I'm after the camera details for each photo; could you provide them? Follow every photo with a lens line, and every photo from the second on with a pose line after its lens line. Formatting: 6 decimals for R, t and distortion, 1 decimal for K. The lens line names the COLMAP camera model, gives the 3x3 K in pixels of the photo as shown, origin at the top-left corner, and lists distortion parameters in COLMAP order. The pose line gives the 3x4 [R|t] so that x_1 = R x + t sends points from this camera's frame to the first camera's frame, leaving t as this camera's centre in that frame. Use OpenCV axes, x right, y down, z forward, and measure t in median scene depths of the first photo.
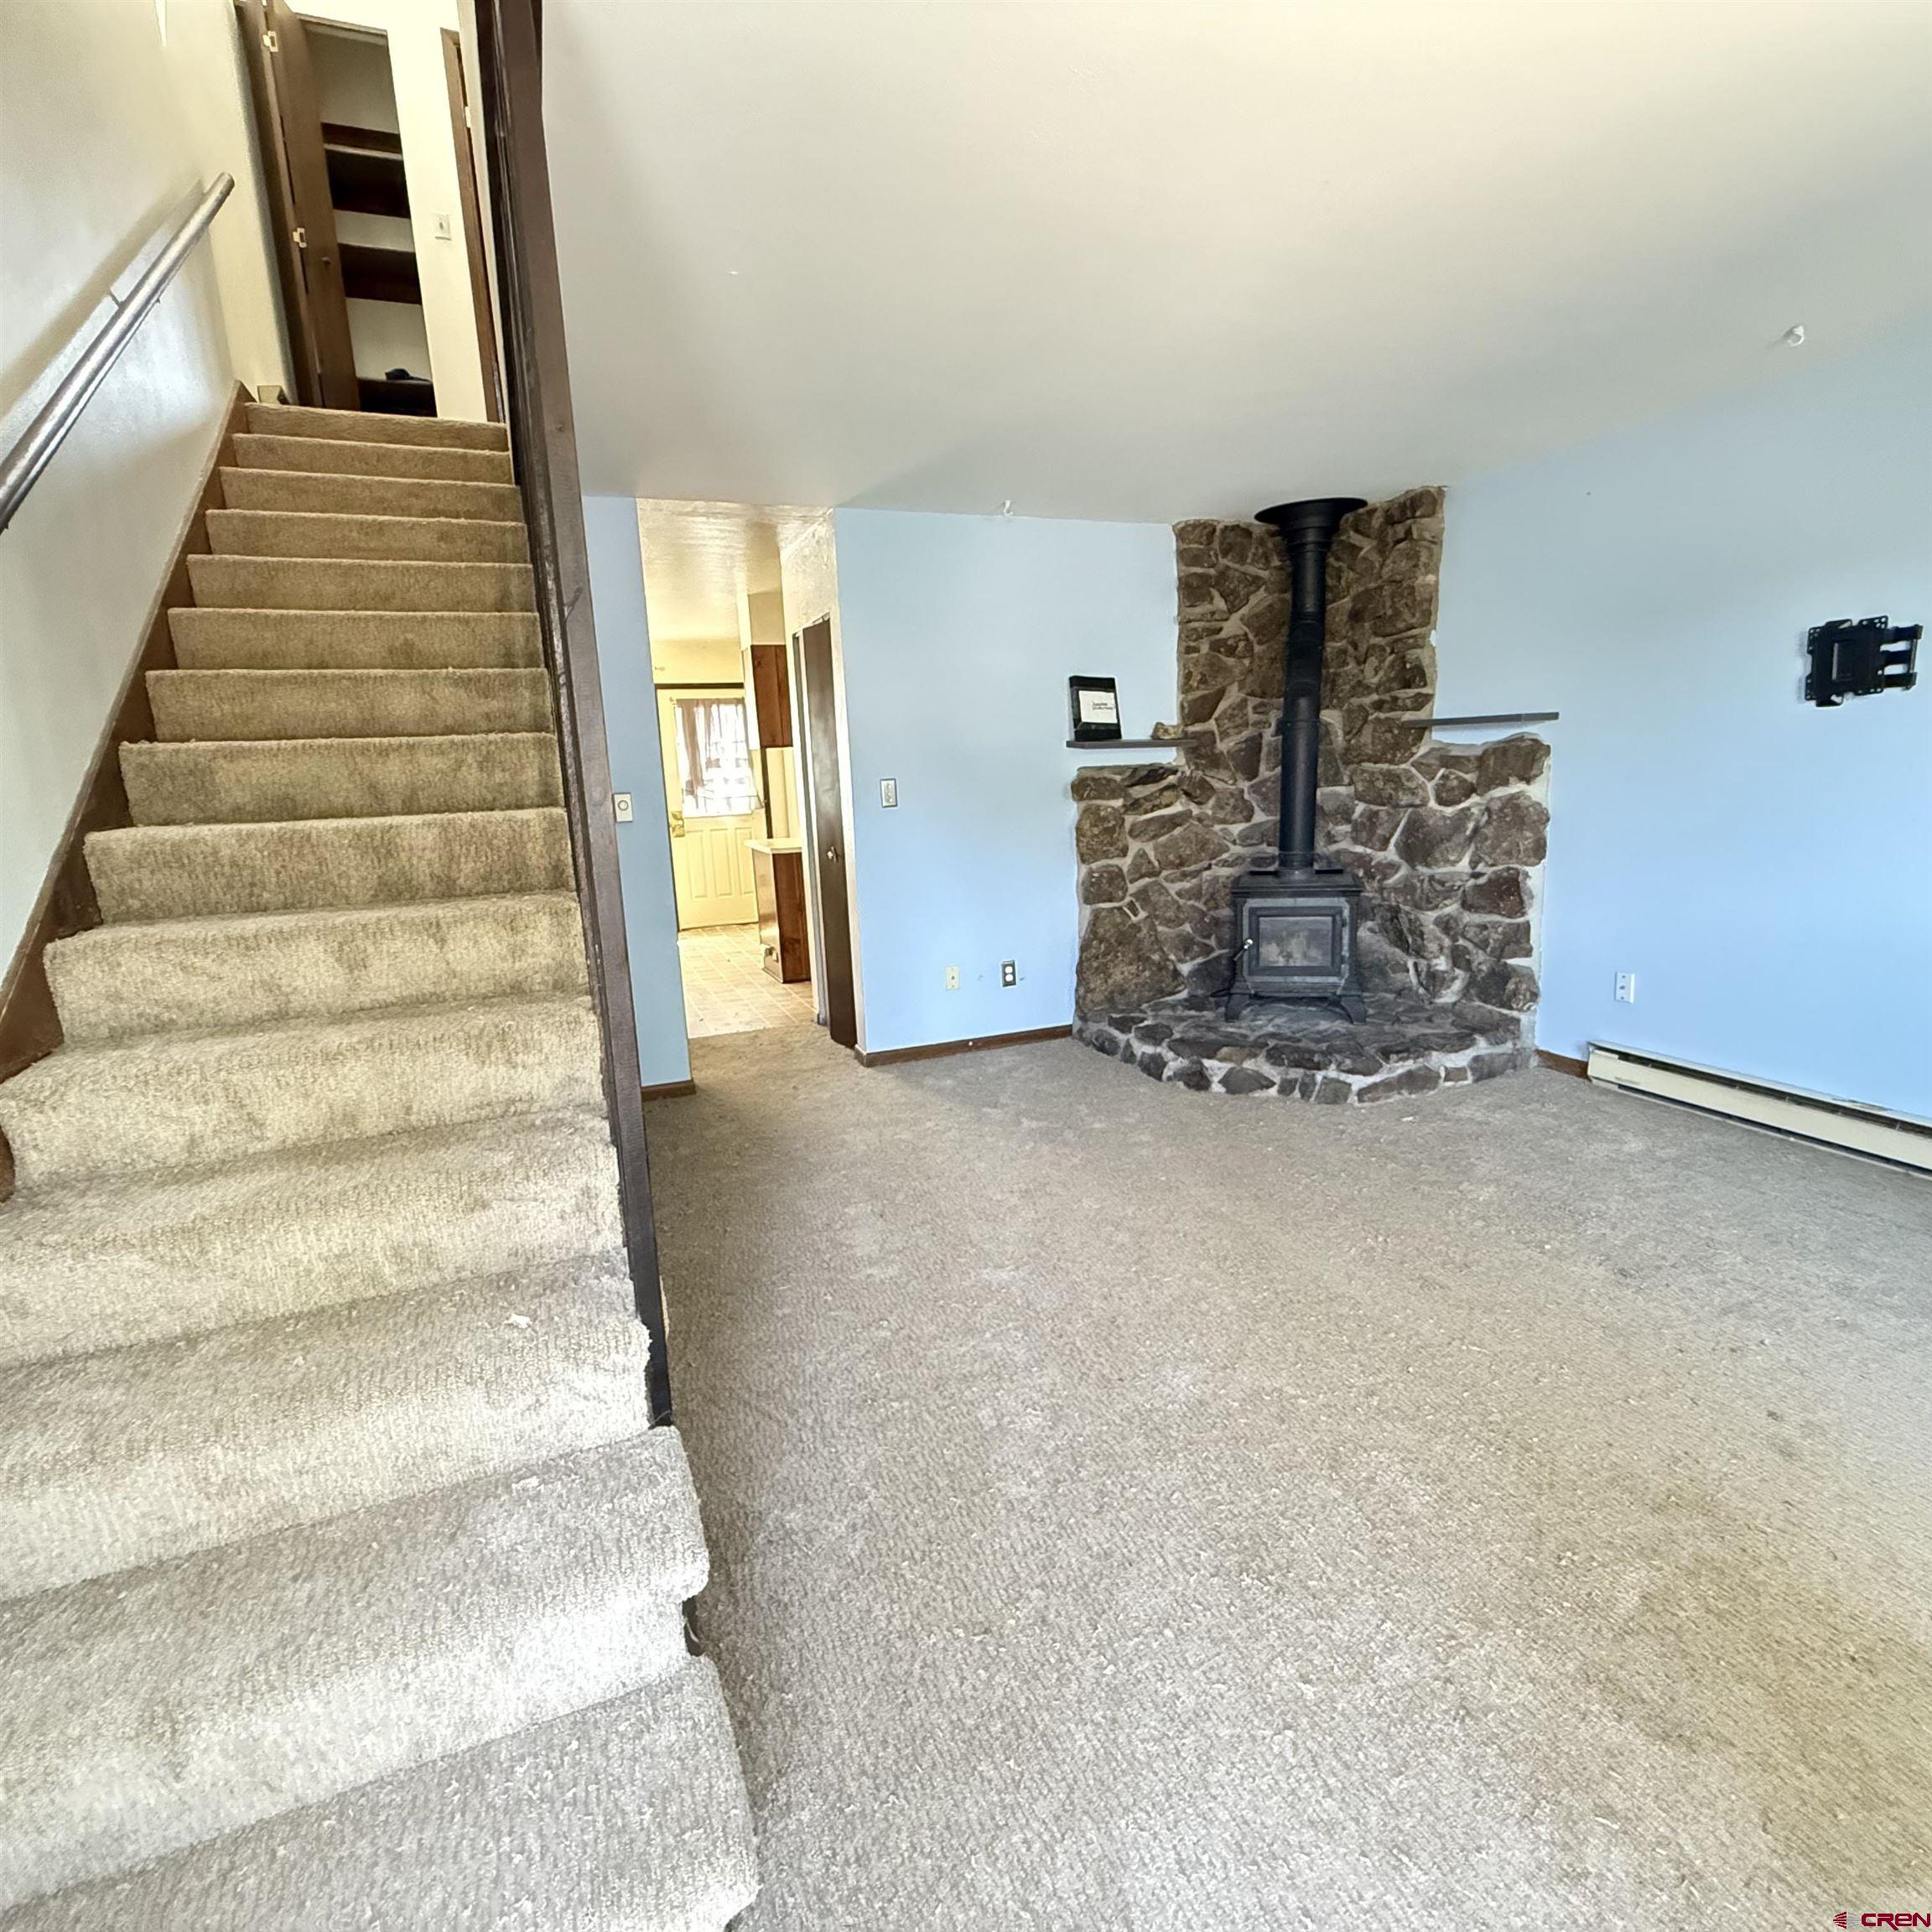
lens RADIAL K [[1013.5, 0, 963.9], [0, 1013.5, 968.4], [0, 0, 1]] dist [-0.009618, 0.000303]
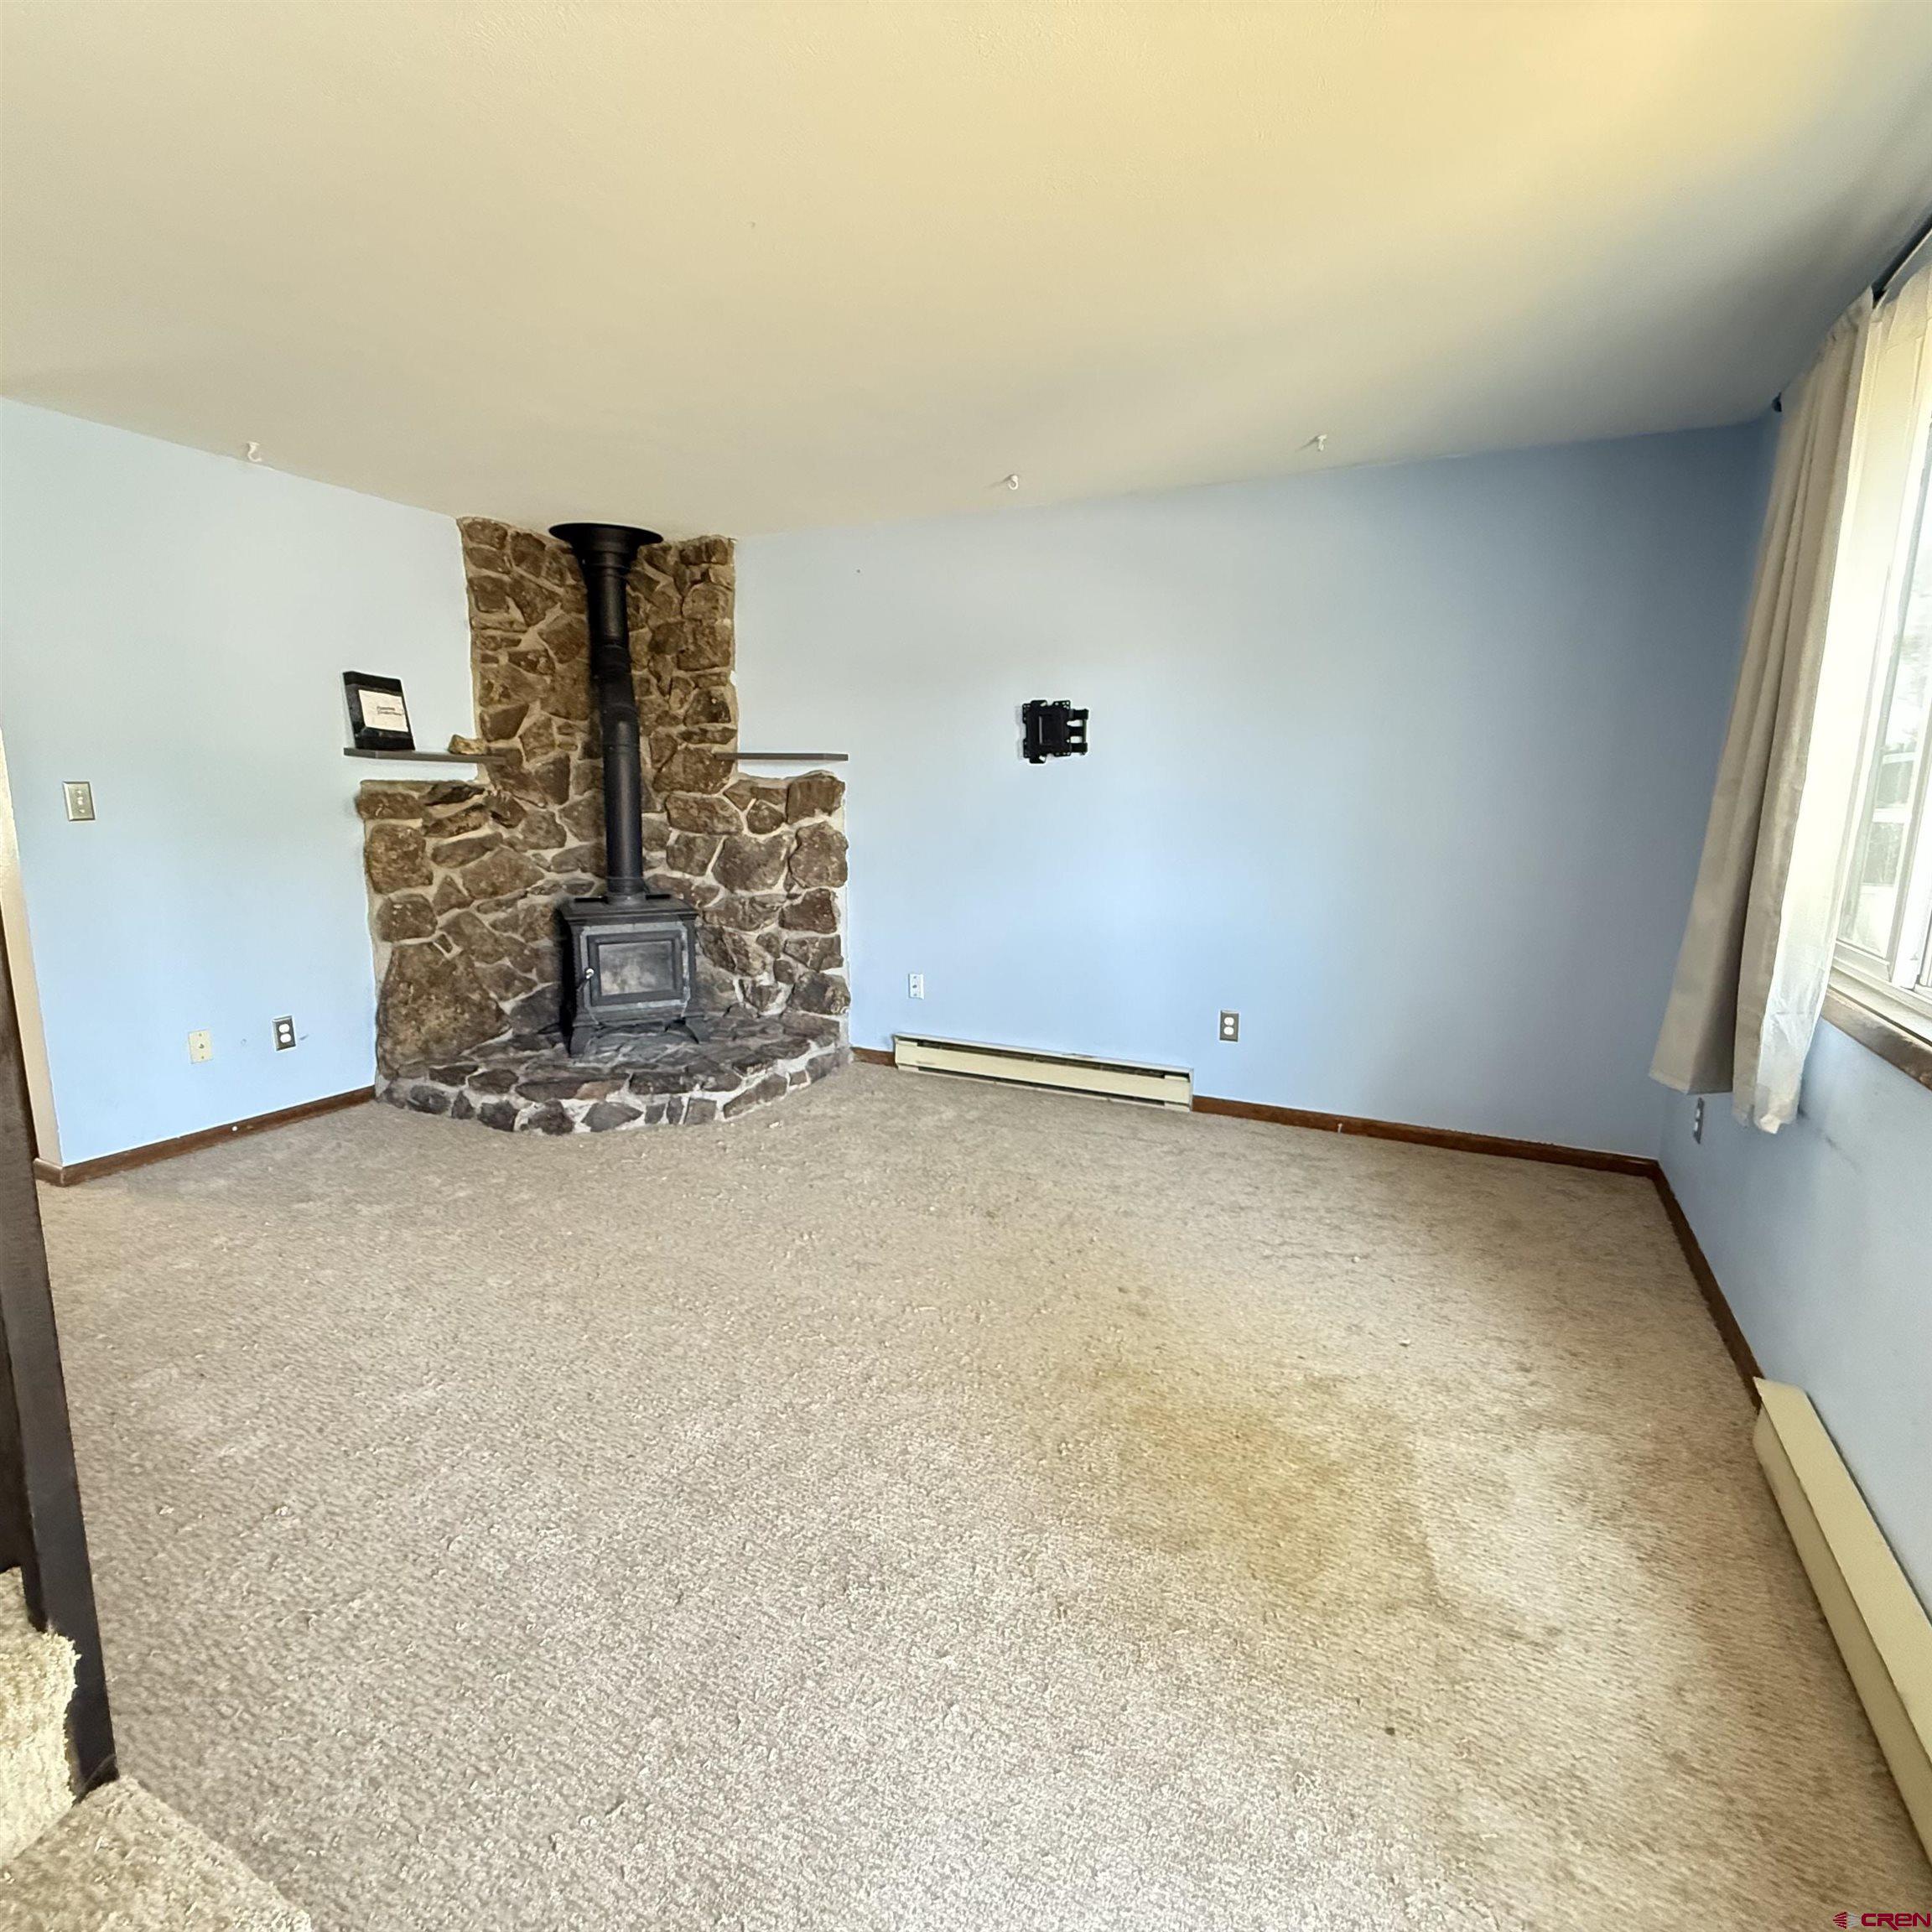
lens RADIAL K [[1013.5, 0, 963.6], [0, 1013.5, 966.6], [0, 0, 1]] dist [-0.009618, 0.000303]
pose [[0.739532, -0.067184, 0.669760, -0.099012], [0.088989, 0.996031, 0.001653, -0.000867], [-0.667213, 0.058379, 0.742575, 0.055933]]
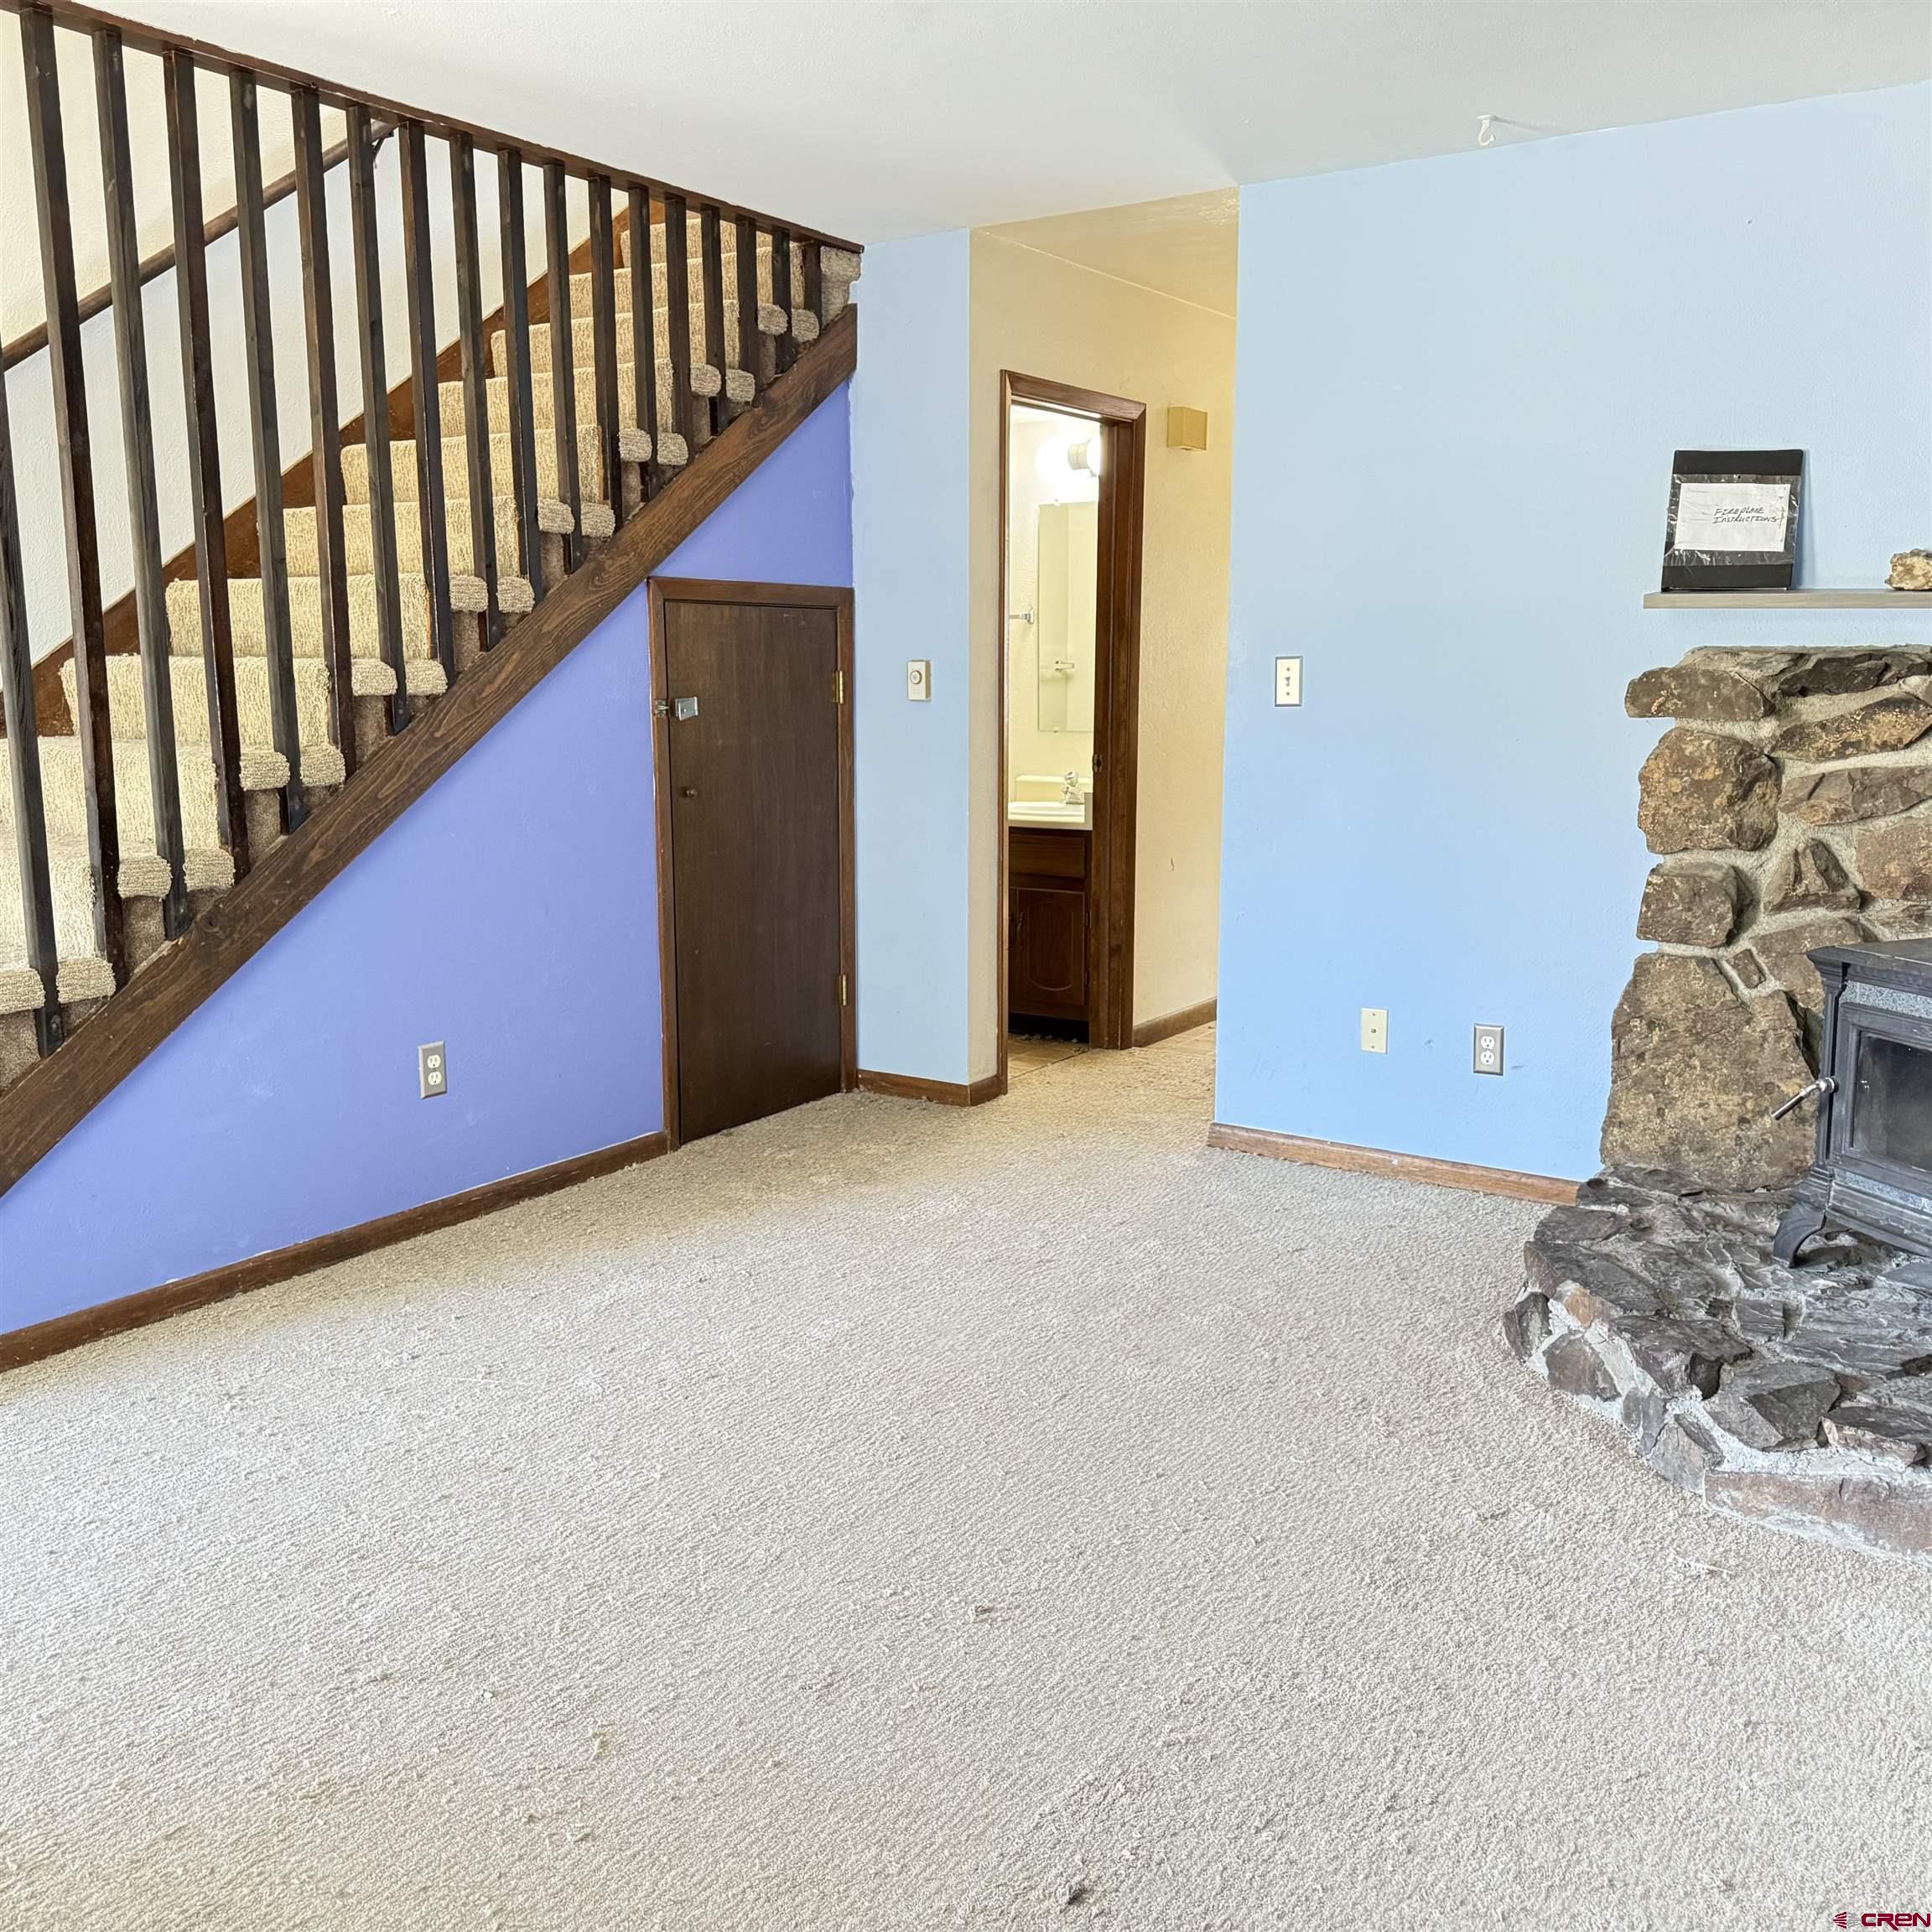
lens RADIAL K [[1820.0, 0, 951.0], [0, 1820.0, 975.3], [0, 0, 1]] dist [0.002161, 0.000000]
pose [[0.565058, 0.186088, -0.803791, 0.681708], [-0.183618, 0.978163, 0.097375, -0.077741], [0.804359, 0.092567, 0.586888, 0.278186]]
